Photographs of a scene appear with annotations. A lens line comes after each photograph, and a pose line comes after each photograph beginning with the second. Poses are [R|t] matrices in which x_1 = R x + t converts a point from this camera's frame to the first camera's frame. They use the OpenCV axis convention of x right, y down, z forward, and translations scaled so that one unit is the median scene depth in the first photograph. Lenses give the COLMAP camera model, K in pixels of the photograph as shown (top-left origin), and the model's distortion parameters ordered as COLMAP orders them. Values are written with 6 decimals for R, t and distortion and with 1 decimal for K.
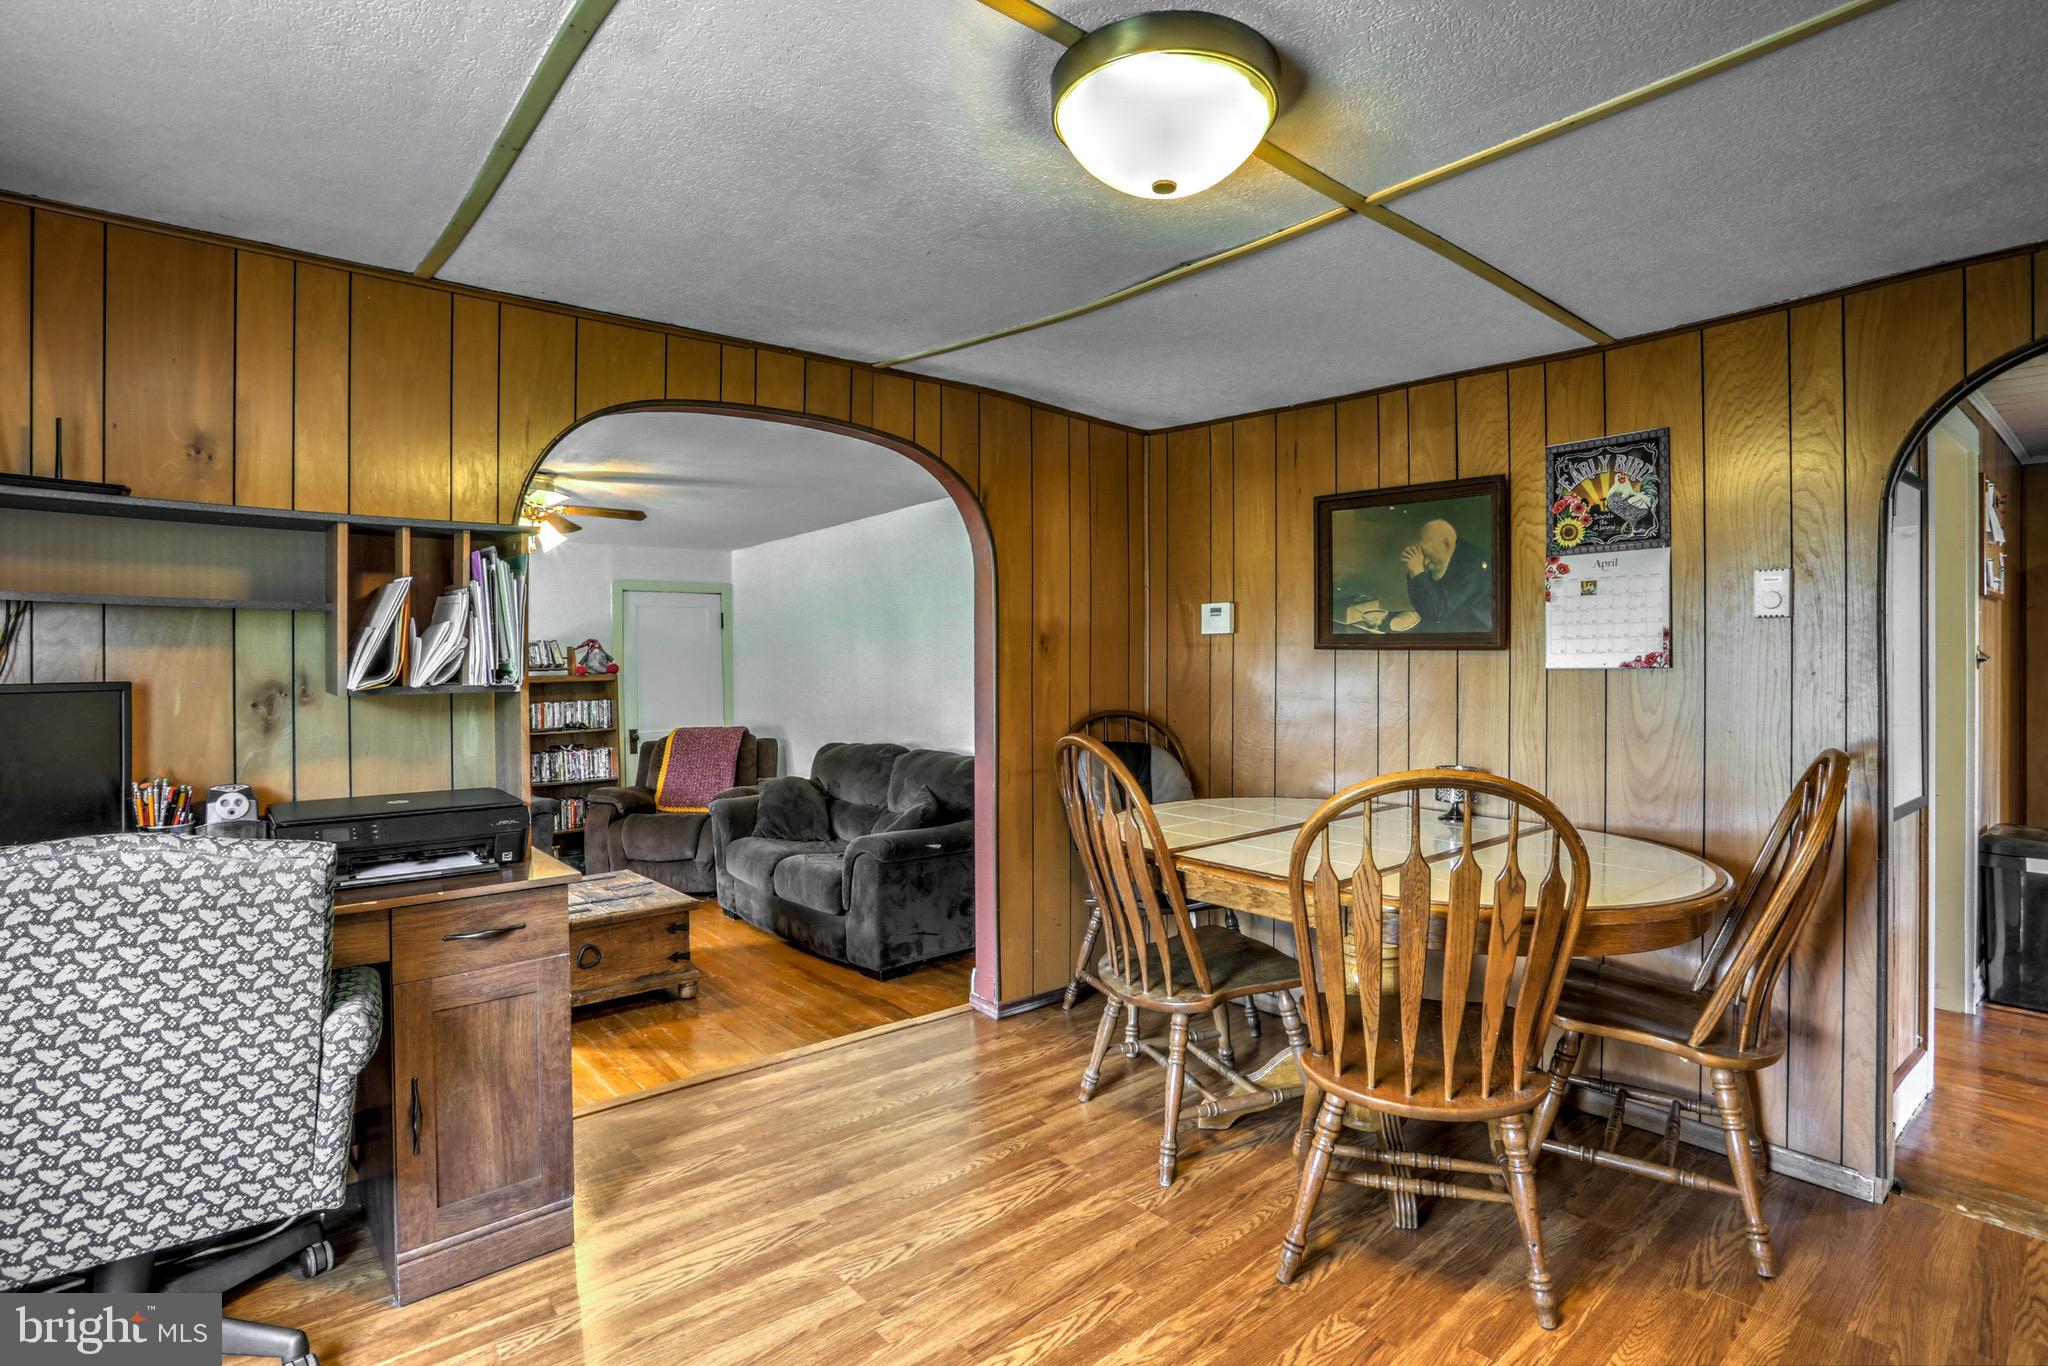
lens RADIAL K [[1012.7, 0, 1026.2], [0, 1012.7, 676.9], [0, 0, 1]] dist [-0.001412, 0.002057]
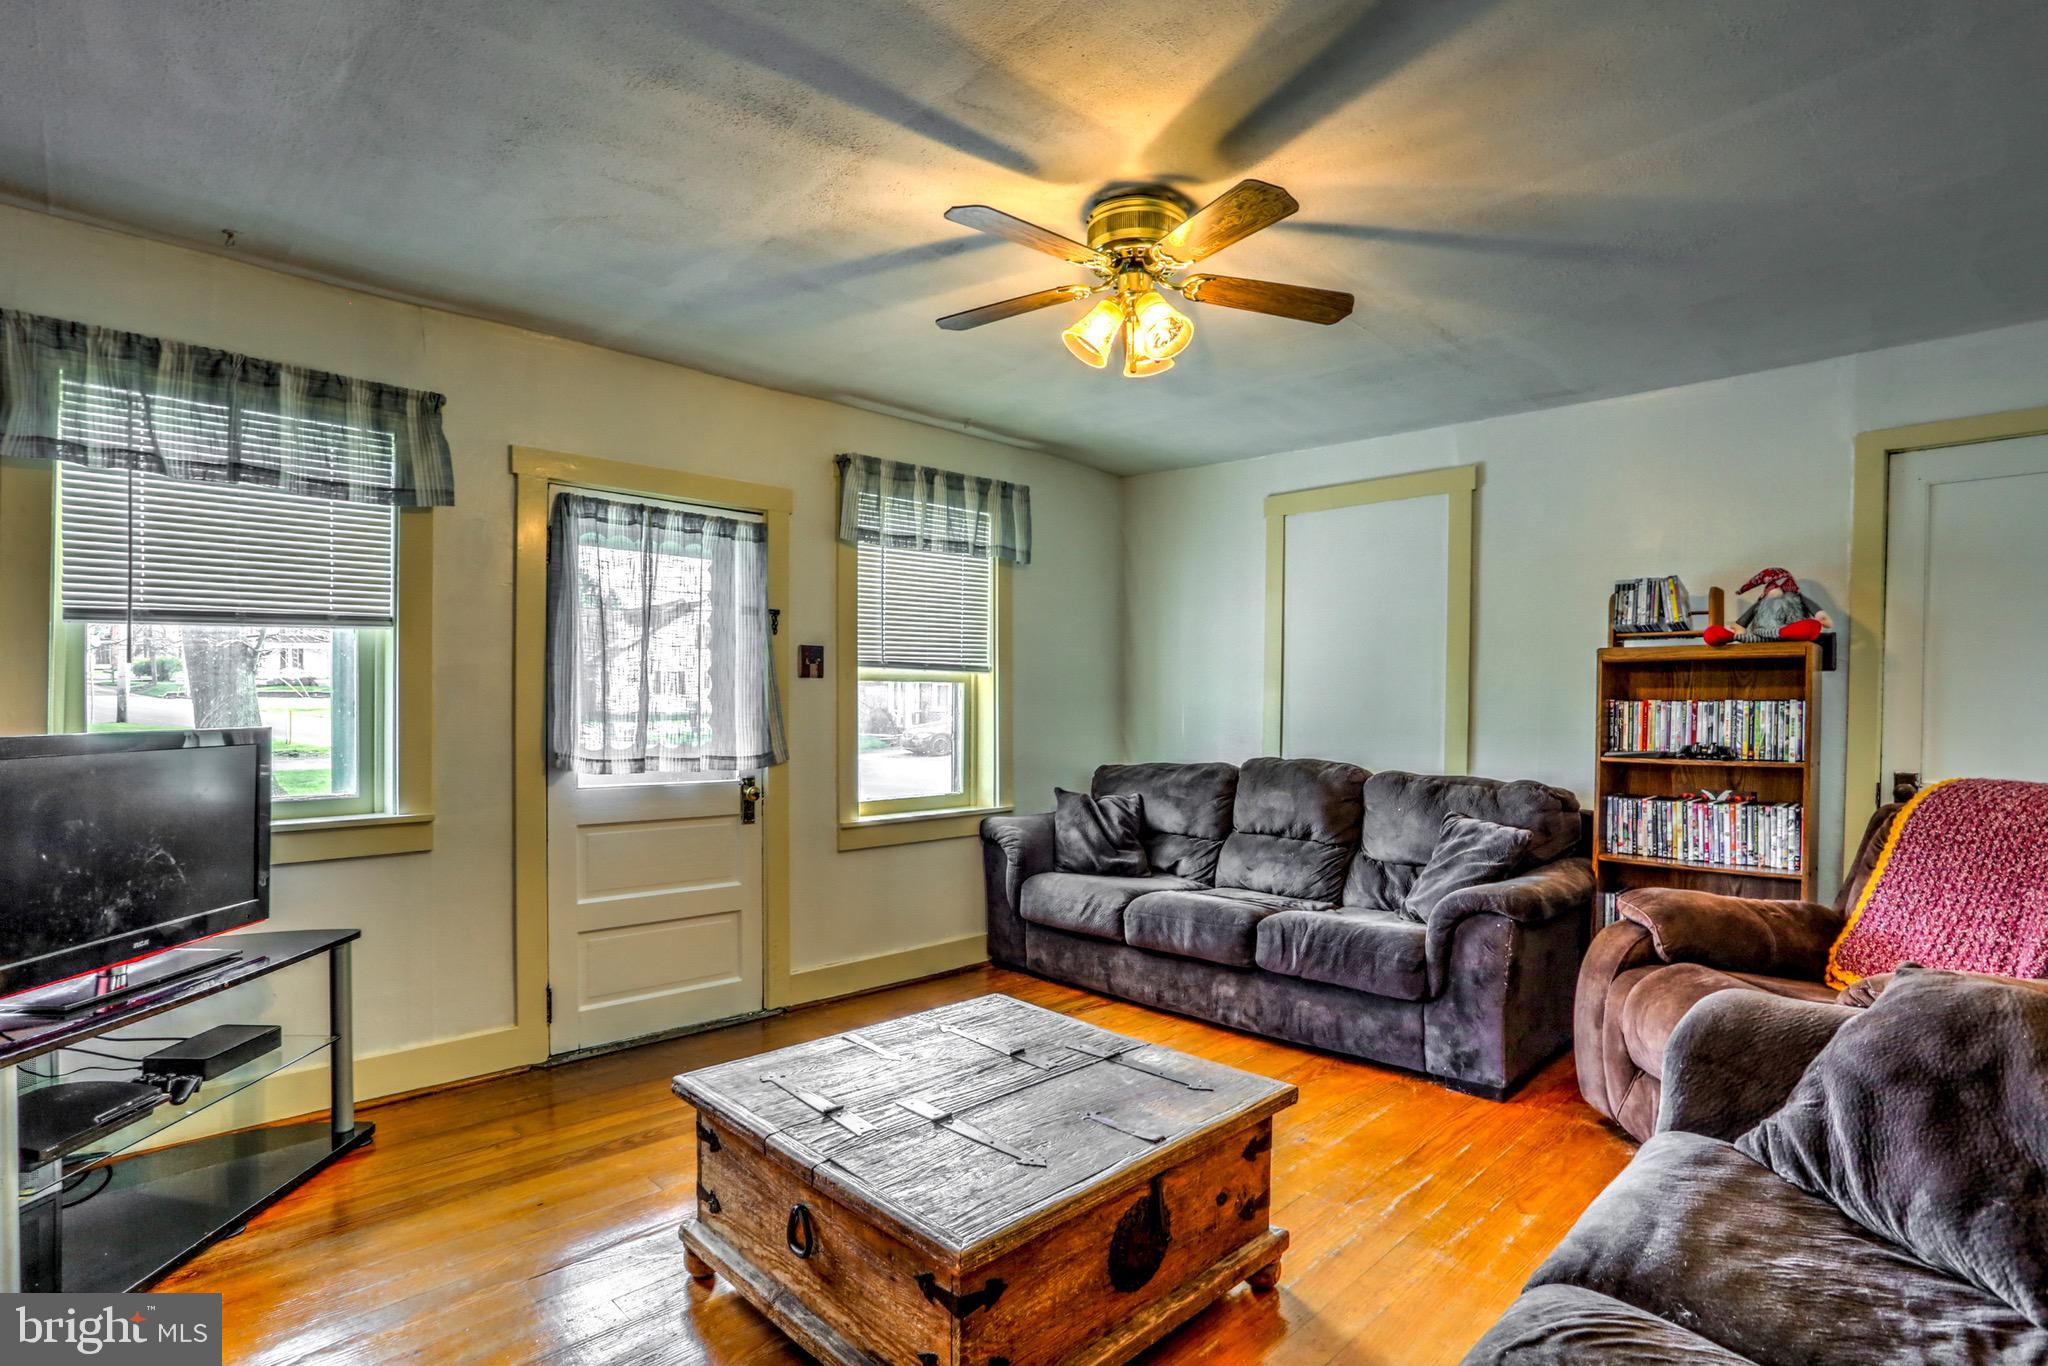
lens RADIAL K [[1012.7, 0, 1024.4], [0, 1012.7, 685.1], [0, 0, 1]] dist [-0.001412, 0.002057]
pose [[0.061705, 0.015364, -0.997976, 0.012140], [-0.010050, 0.999840, 0.014771, 0.012730], [0.998044, 0.009118, 0.061849, 0.636883]]
